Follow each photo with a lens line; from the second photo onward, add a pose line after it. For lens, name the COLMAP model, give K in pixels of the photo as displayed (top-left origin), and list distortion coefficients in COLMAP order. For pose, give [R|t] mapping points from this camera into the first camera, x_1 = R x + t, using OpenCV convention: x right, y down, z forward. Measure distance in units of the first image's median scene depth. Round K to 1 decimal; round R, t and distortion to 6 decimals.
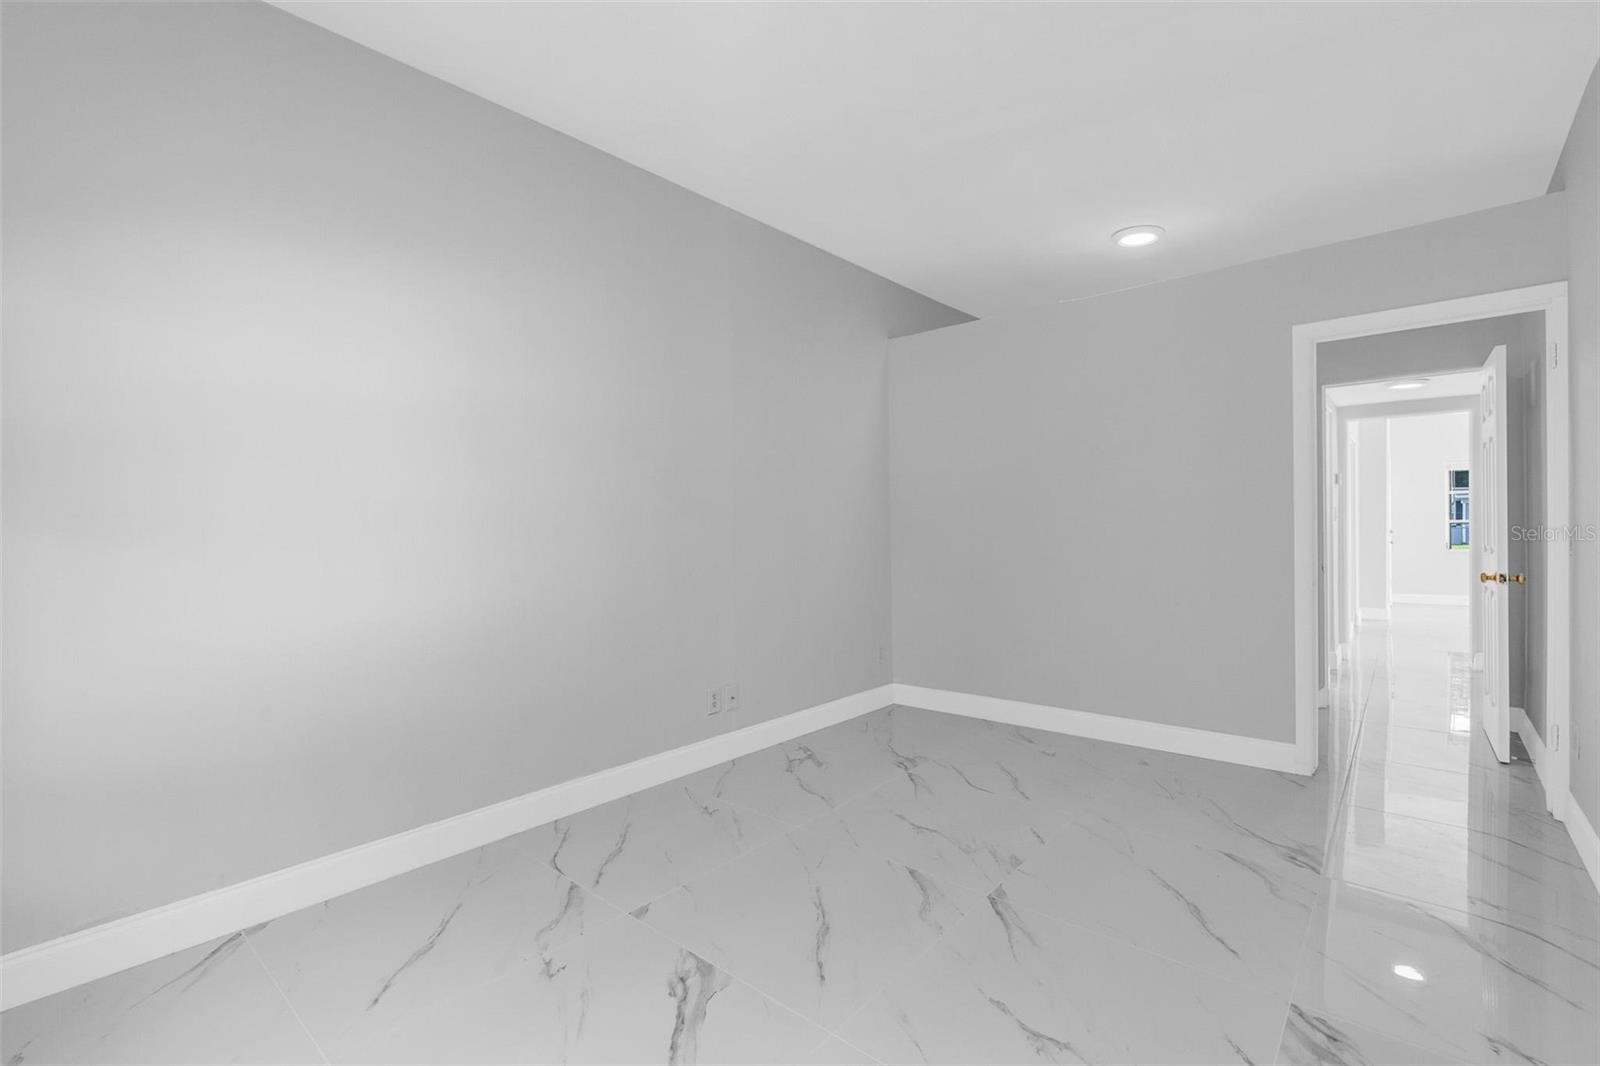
lens RADIAL K [[715.9, 0, 796.3], [0, 715.9, 534.4], [0, 0, 1]] dist [-0.009703, 0.003988]
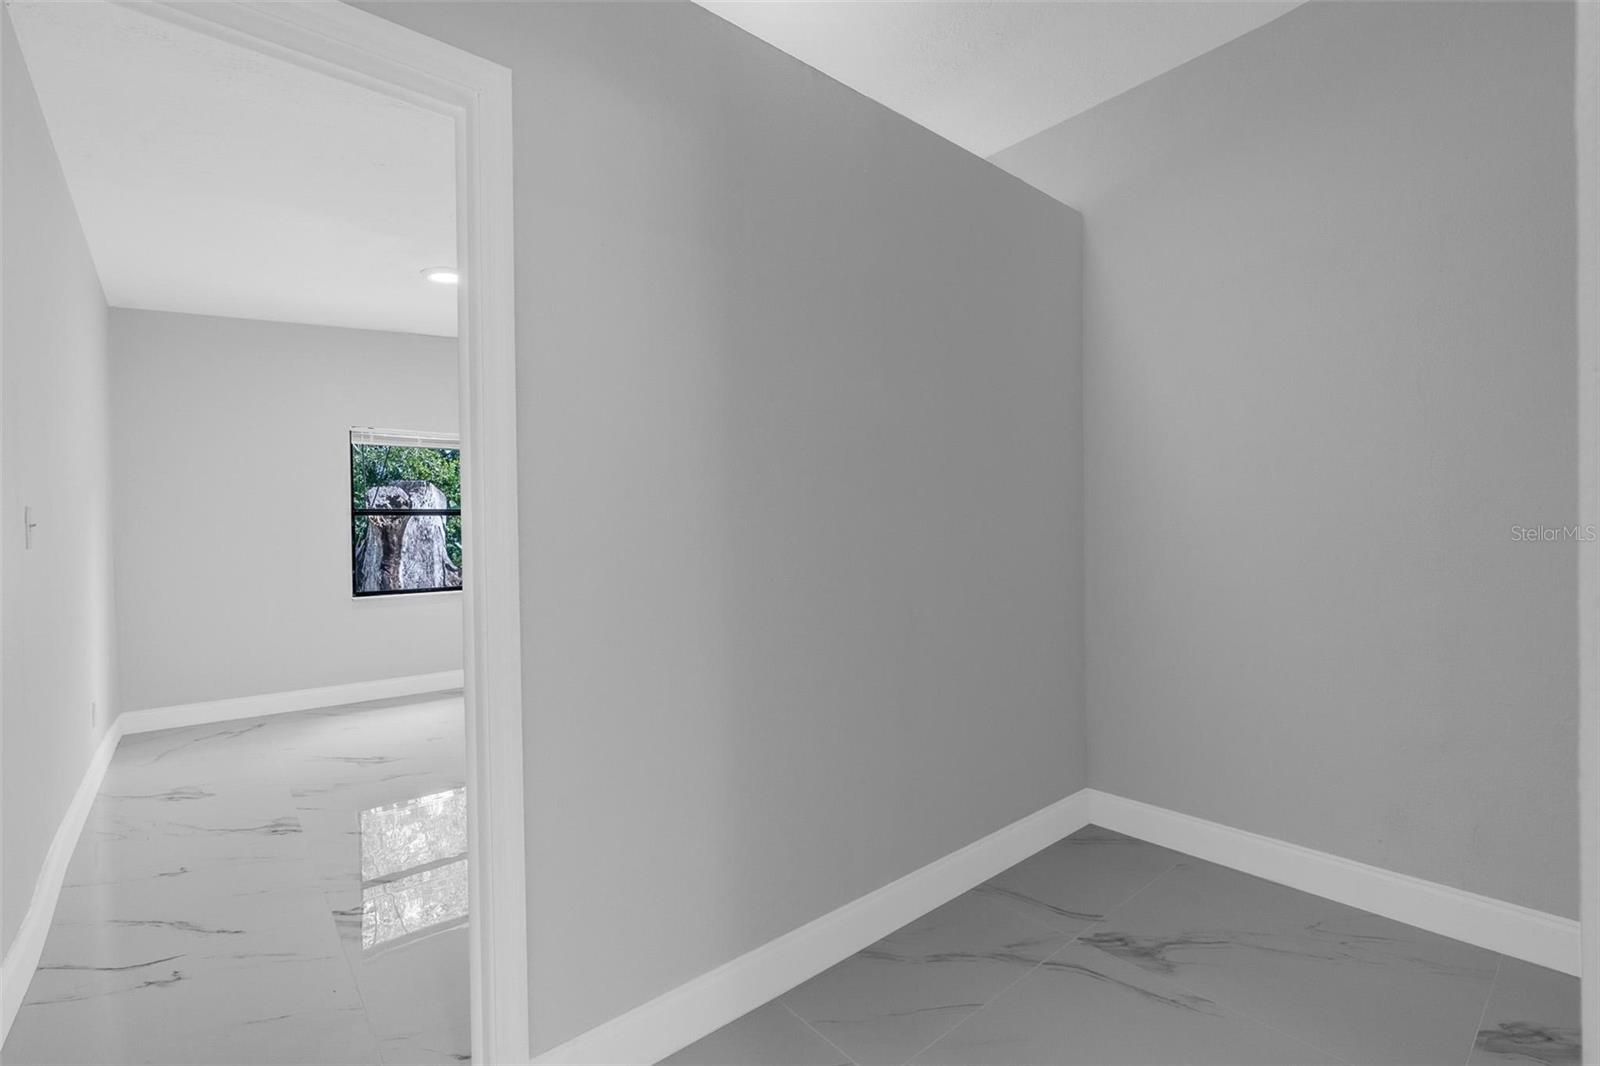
lens RADIAL K [[708.1, 0, 799.7], [0, 708.1, 536.5], [0, 0, 1]] dist [-0.009998, -0.000056]
pose [[-0.155313, 0.022262, -0.987614, 1.441617], [0.009320, 0.999735, 0.021070, -0.026722], [0.987821, -0.005933, -0.155479, 1.638380]]
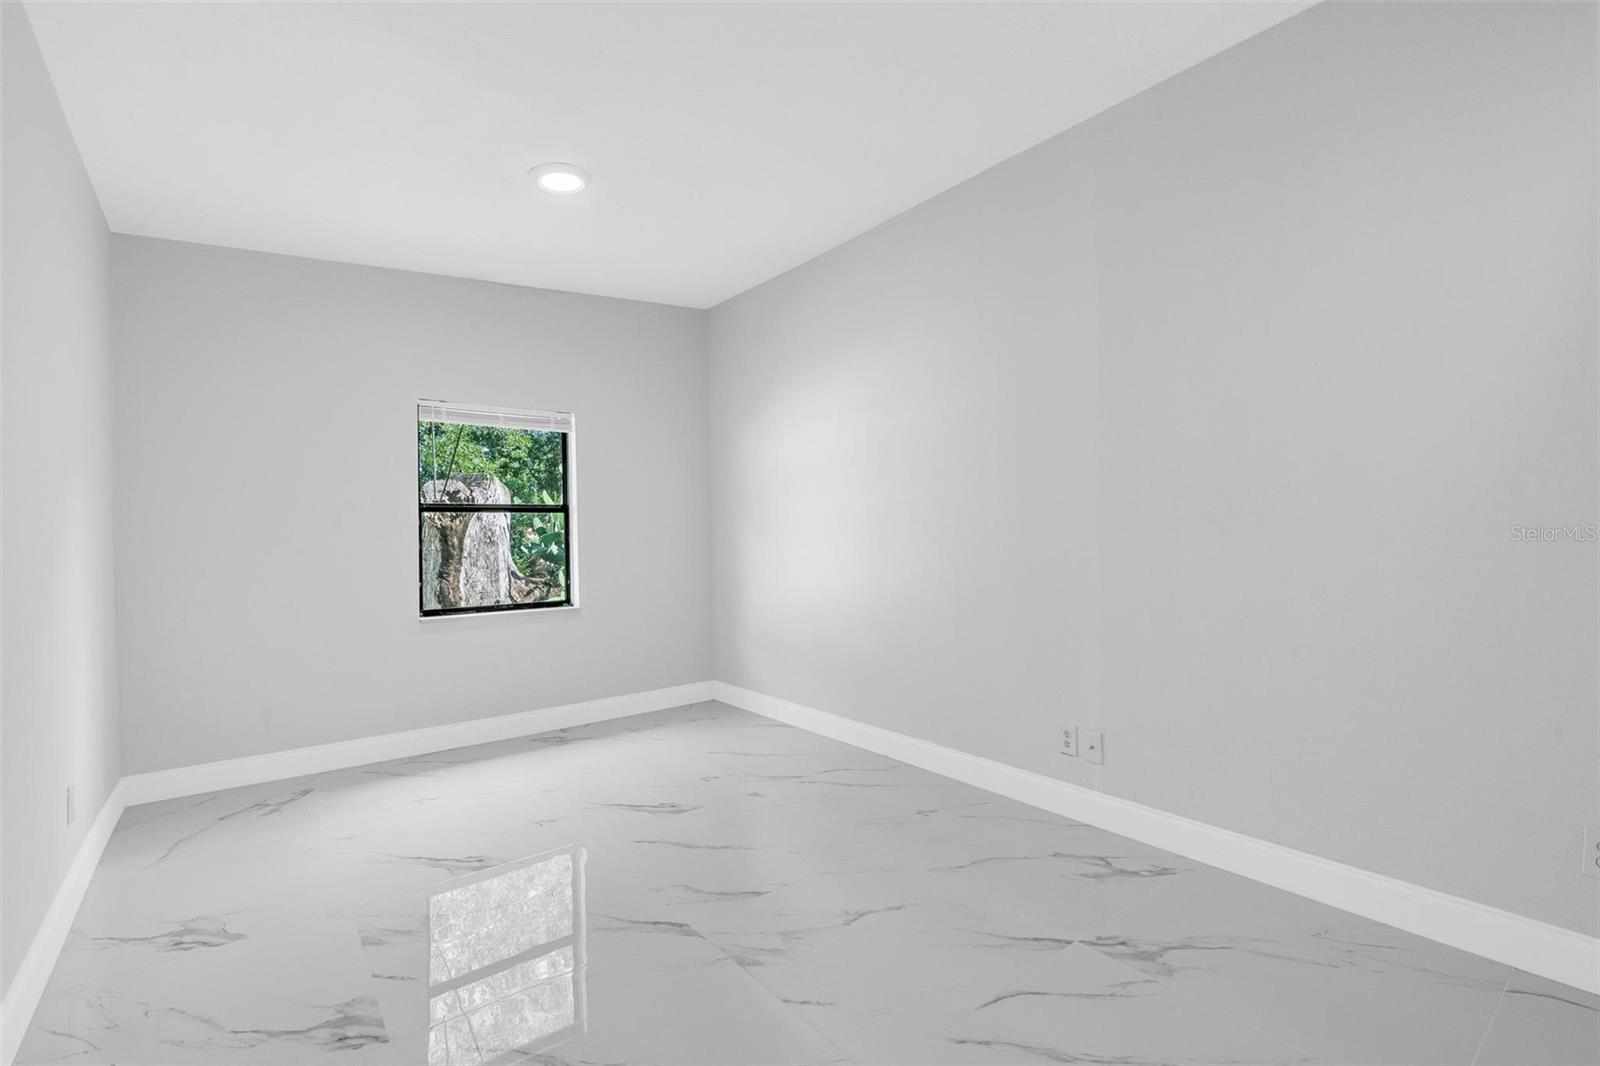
lens RADIAL K [[715.9, 0, 796.3], [0, 715.9, 534.4], [0, 0, 1]] dist [-0.009703, 0.003988]
pose [[-0.191646, 0.017297, -0.981312, 1.052719], [0.007119, 0.999843, 0.016233, -0.027945], [0.981438, -0.003875, -0.191739, 1.193791]]
